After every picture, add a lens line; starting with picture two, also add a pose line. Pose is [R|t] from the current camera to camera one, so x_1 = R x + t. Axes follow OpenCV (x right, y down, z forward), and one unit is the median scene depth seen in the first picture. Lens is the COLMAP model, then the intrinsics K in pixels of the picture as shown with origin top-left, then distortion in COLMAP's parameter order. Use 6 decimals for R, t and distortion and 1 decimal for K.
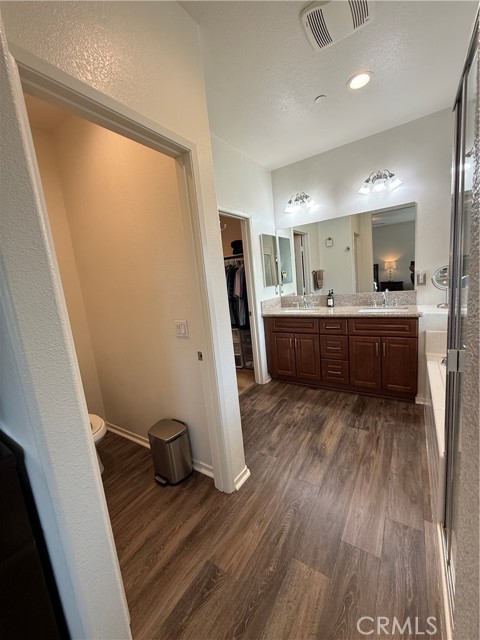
lens RADIAL K [[255.3, 0, 240.0], [0, 255.3, 319.3], [0, 0, 1]] dist [0.000116, -0.000377]
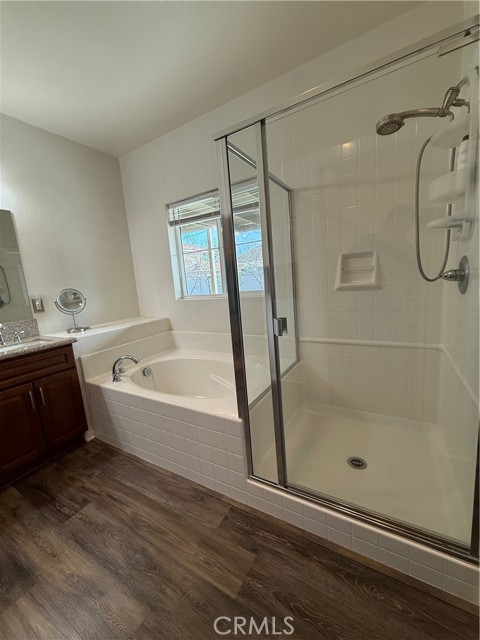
lens RADIAL K [[255.3, 0, 241.0], [0, 255.3, 319.0], [0, 0, 1]] dist [0.000116, -0.000377]
pose [[-0.042287, -0.055058, 0.997587, -0.161800], [0.240458, 0.968570, 0.063649, -0.004321], [-0.969738, 0.242570, -0.027719, 0.381215]]
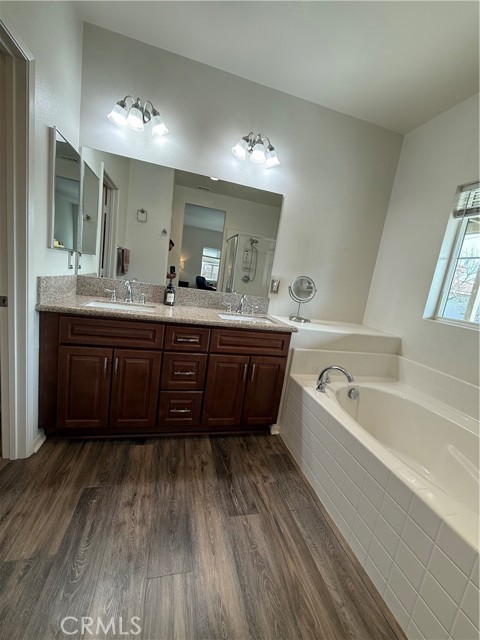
lens RADIAL K [[255.3, 0, 240.1], [0, 255.3, 318.7], [0, 0, 1]] dist [0.000116, -0.000377]
pose [[0.645414, 0.063941, 0.761152, -0.029637], [-0.081296, 0.996580, -0.014783, -0.021831], [-0.759495, -0.052338, 0.648405, 0.511698]]
